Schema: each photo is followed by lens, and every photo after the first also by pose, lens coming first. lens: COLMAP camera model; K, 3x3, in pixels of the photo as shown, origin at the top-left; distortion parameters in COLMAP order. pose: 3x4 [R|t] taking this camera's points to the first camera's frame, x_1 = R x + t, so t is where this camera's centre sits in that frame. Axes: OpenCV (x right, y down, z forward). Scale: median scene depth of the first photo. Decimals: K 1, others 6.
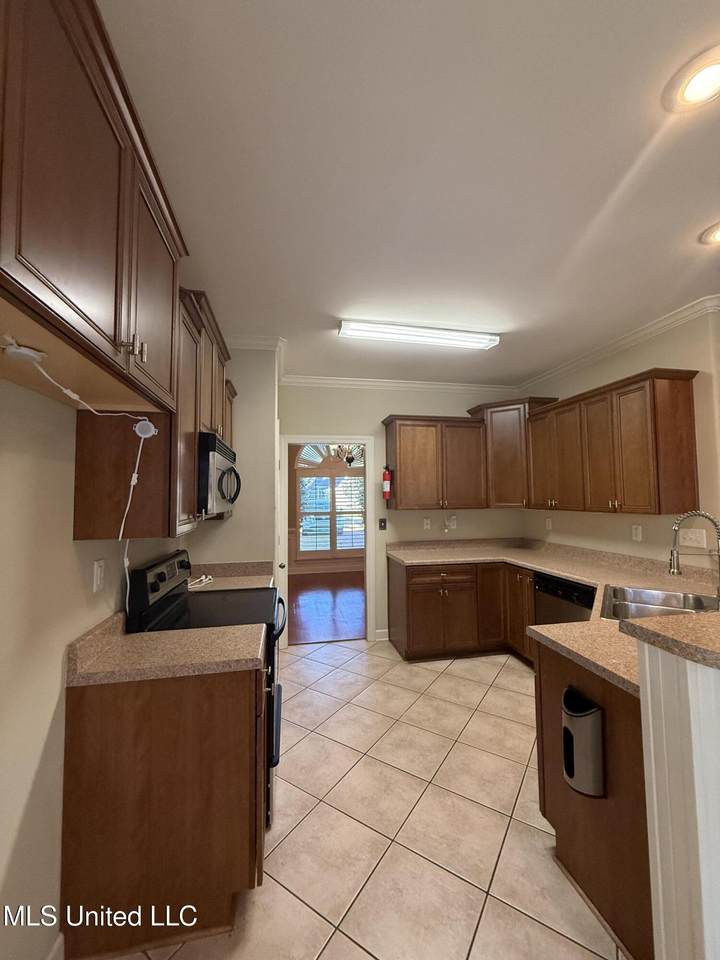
lens RADIAL K [[386.6, 0, 361.5], [0, 386.6, 475.8], [0, 0, 1]] dist [0.002434, 0.000117]
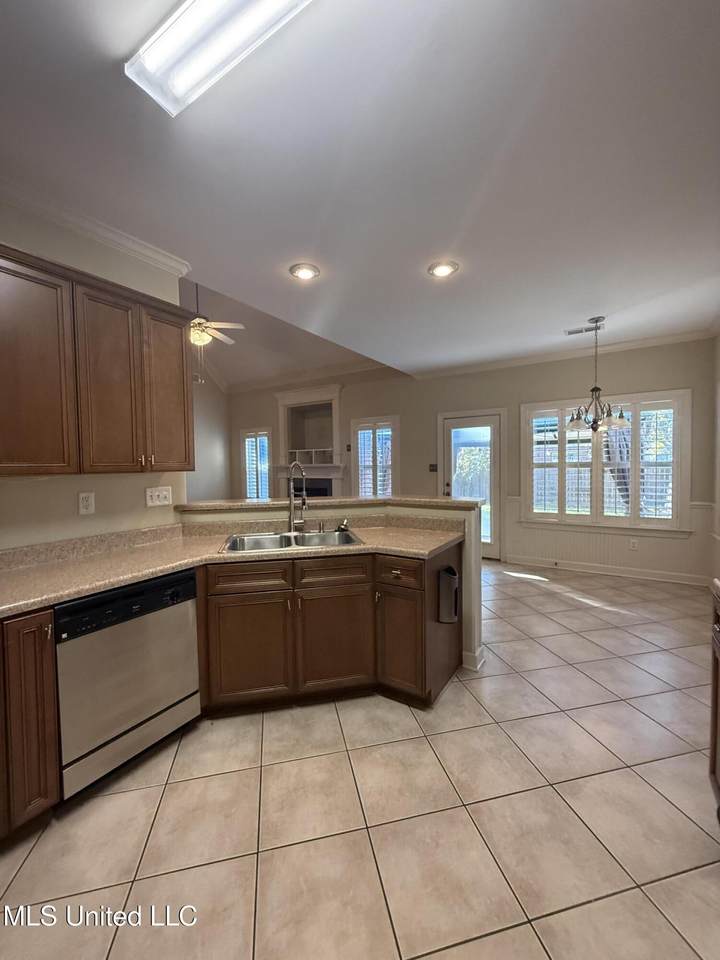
lens RADIAL K [[386.6, 0, 359.4], [0, 386.6, 485.4], [0, 0, 1]] dist [0.002434, 0.000117]
pose [[-0.719286, -0.020299, 0.694417, -0.138729], [-0.015978, 0.999792, 0.012675, 0.100701], [-0.694530, -0.001978, -0.719461, 1.191893]]
